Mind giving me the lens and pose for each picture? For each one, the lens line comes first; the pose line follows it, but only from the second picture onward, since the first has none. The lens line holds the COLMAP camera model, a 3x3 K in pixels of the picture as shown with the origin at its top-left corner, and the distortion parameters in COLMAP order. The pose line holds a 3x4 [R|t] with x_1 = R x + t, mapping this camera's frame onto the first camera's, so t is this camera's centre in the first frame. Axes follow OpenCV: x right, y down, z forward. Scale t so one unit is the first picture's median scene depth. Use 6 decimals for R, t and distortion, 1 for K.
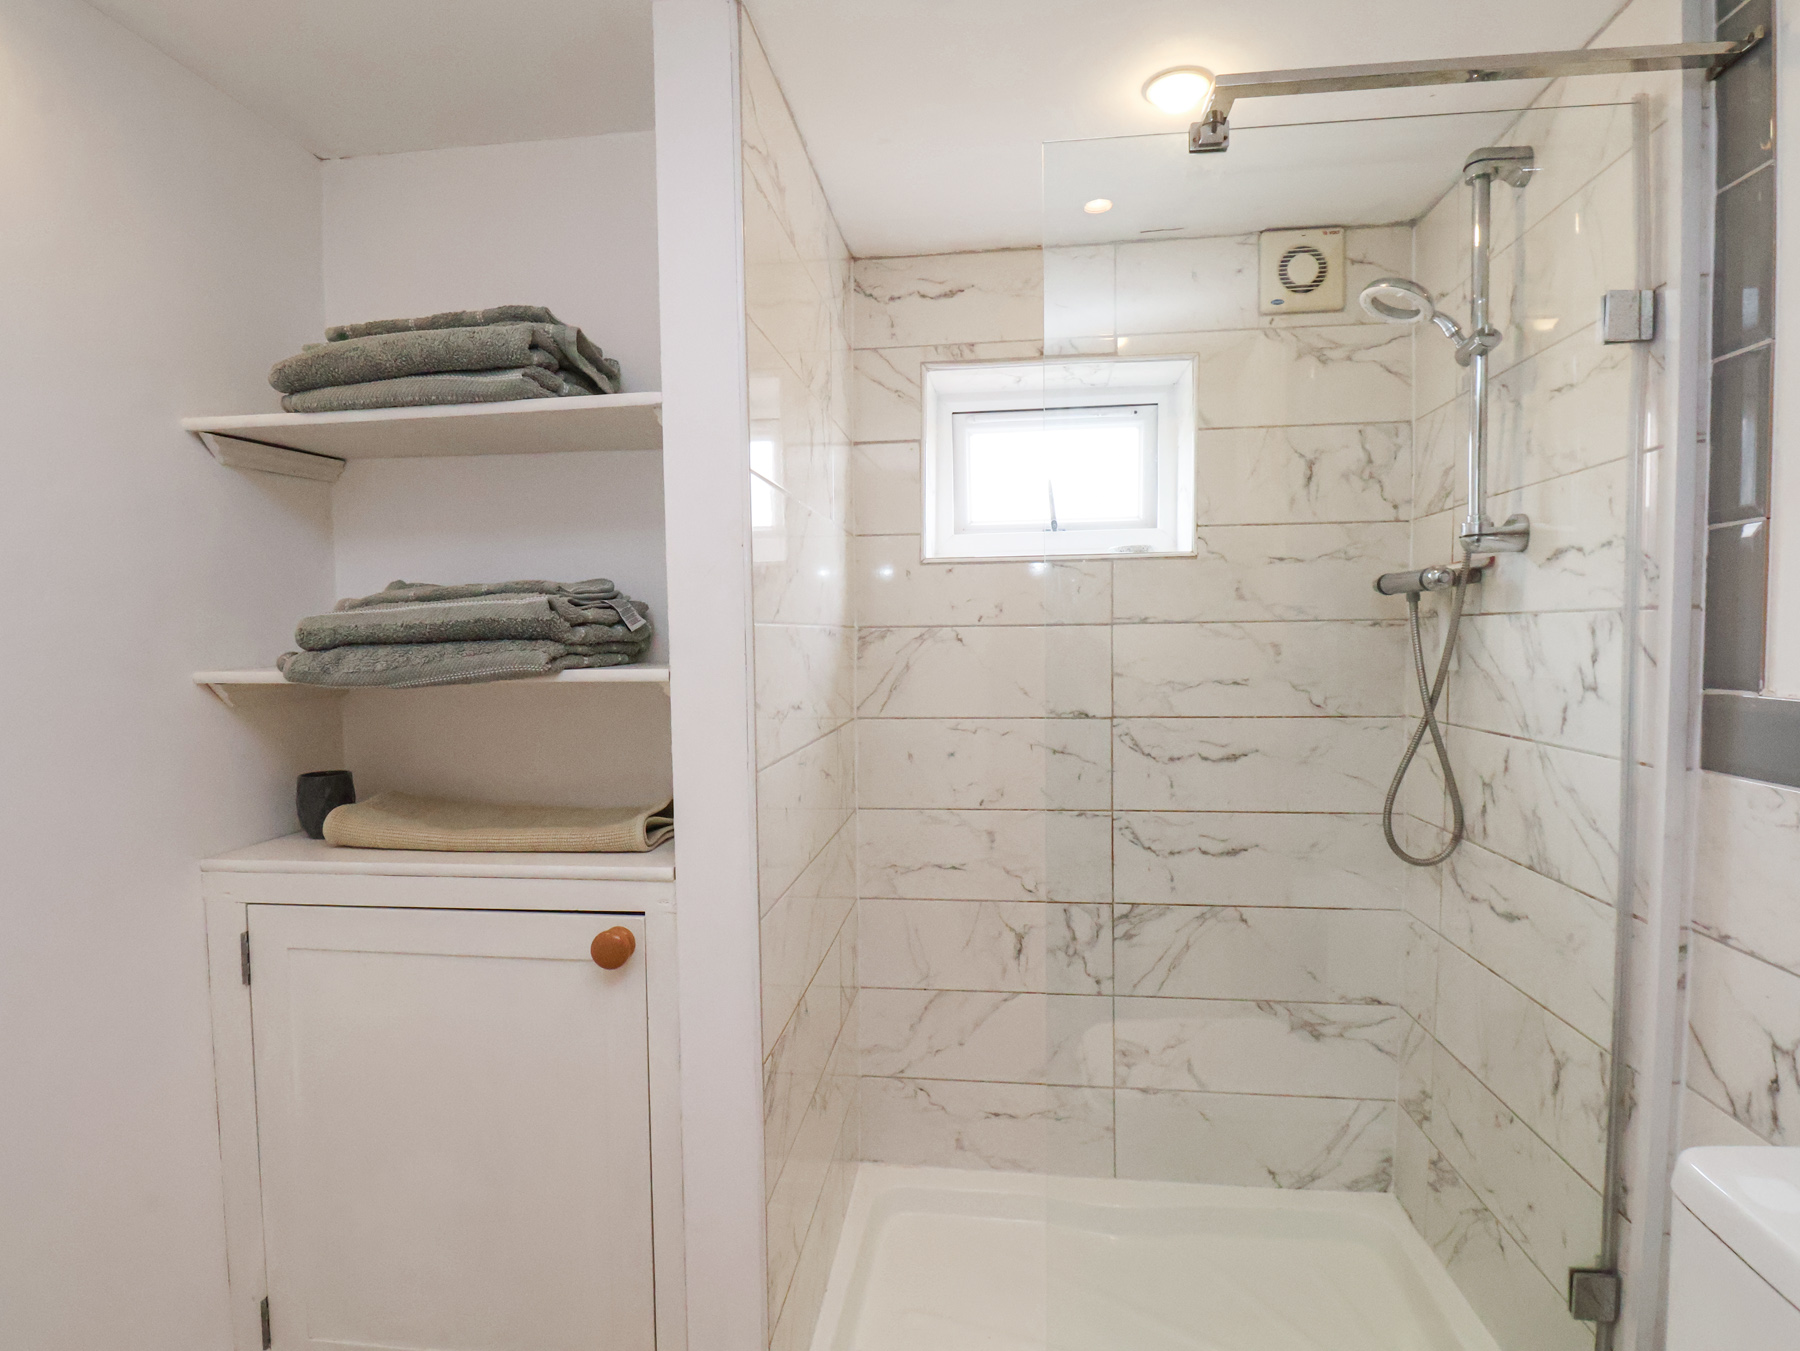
lens RADIAL K [[944.0, 0, 914.1], [0, 944.0, 690.0], [0, 0, 1]] dist [0.001103, -0.012826]
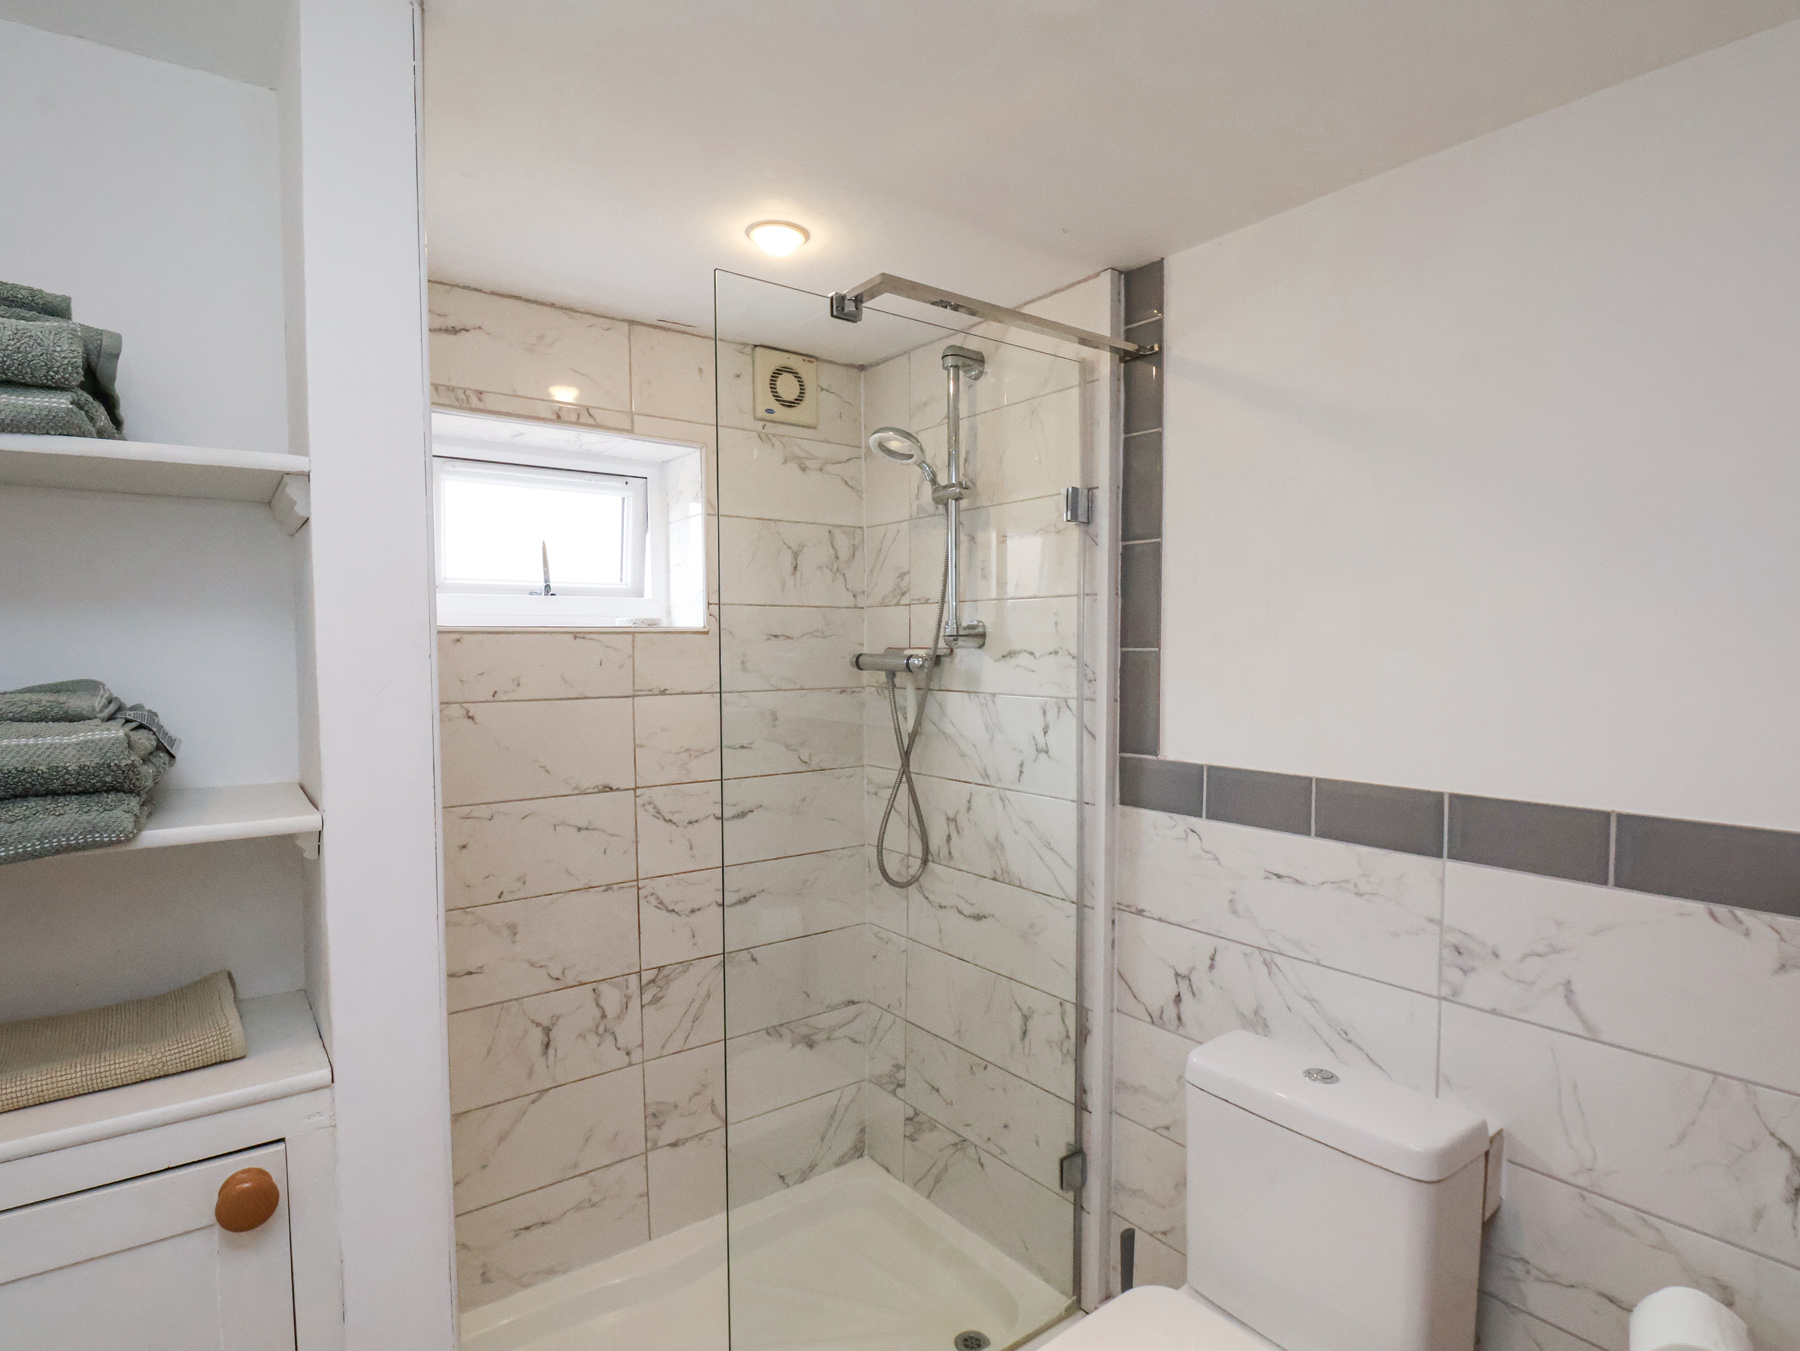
lens RADIAL K [[944.0, 0, 914.1], [0, 944.0, 690.0], [0, 0, 1]] dist [0.001103, -0.012826]
pose [[0.716199, -0.025028, 0.697447, -0.301388], [0.032732, 0.999462, 0.002253, -0.073882], [-0.697128, 0.021215, 0.716633, 0.070692]]
